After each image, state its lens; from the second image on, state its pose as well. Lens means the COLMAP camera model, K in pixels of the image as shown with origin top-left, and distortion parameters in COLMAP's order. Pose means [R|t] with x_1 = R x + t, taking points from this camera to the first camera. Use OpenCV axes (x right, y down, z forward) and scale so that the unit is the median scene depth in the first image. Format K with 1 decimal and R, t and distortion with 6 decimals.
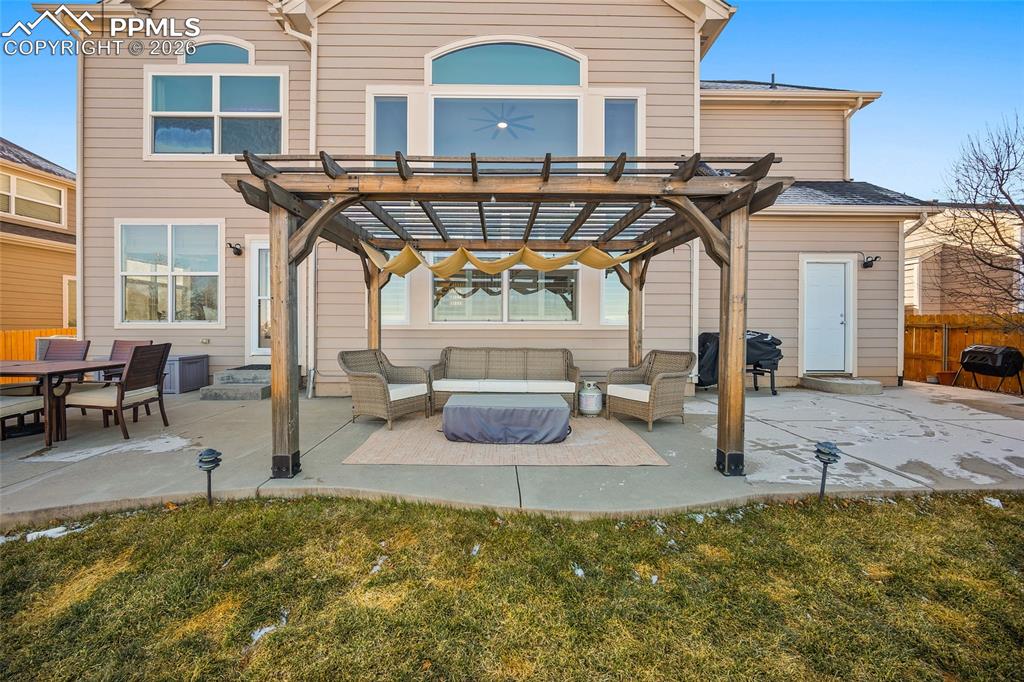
lens RADIAL K [[408.4, 0, 506.2], [0, 408.4, 325.8], [0, 0, 1]] dist [-0.001341, -0.000110]
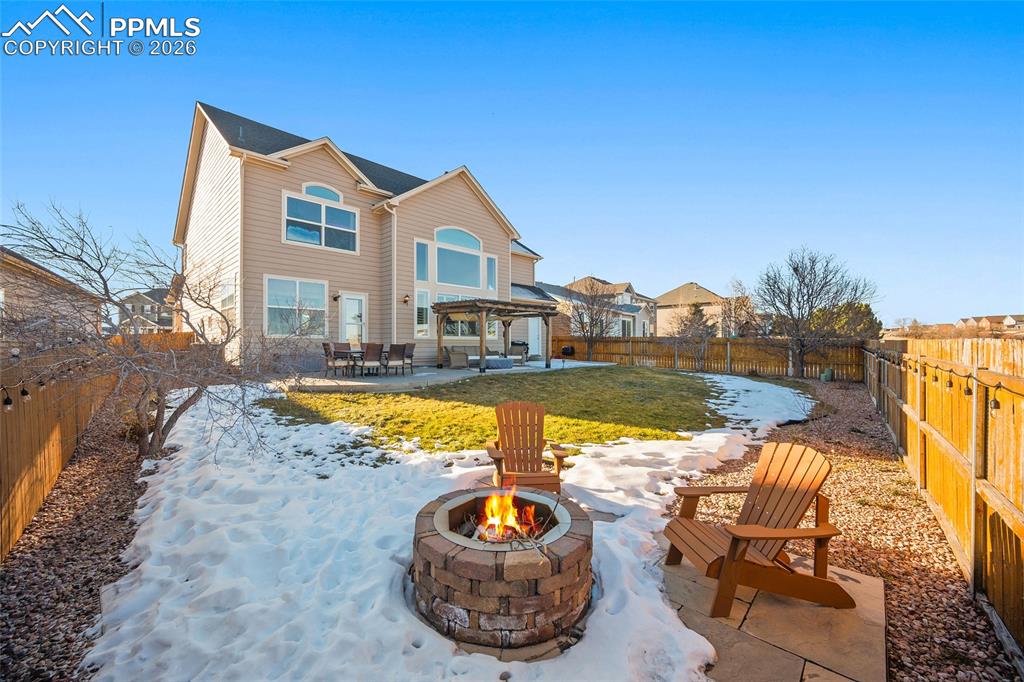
lens RADIAL K [[402.3, 0, 504.4], [0, 402.3, 339.4], [0, 0, 1]] dist [-0.001461, -0.000070]
pose [[0.709303, 0.006893, 0.704870, -1.608371], [-0.007190, 0.999971, -0.002544, 0.012170], [-0.704867, -0.003263, 0.709332, -1.037862]]
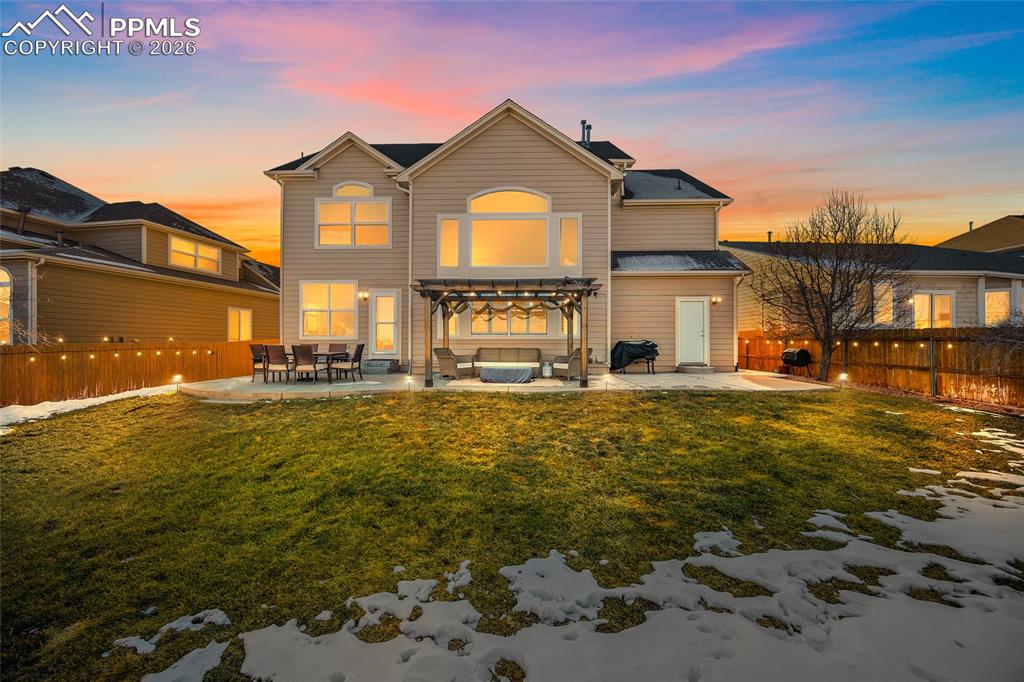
lens RADIAL K [[402.3, 0, 504.4], [0, 402.3, 339.4], [0, 0, 1]] dist [-0.001461, -0.000070]
pose [[0.999047, -0.002937, -0.043543, 0.059271], [0.002582, 0.999963, -0.008206, 0.025008], [0.043566, 0.008085, 0.999018, -0.889595]]
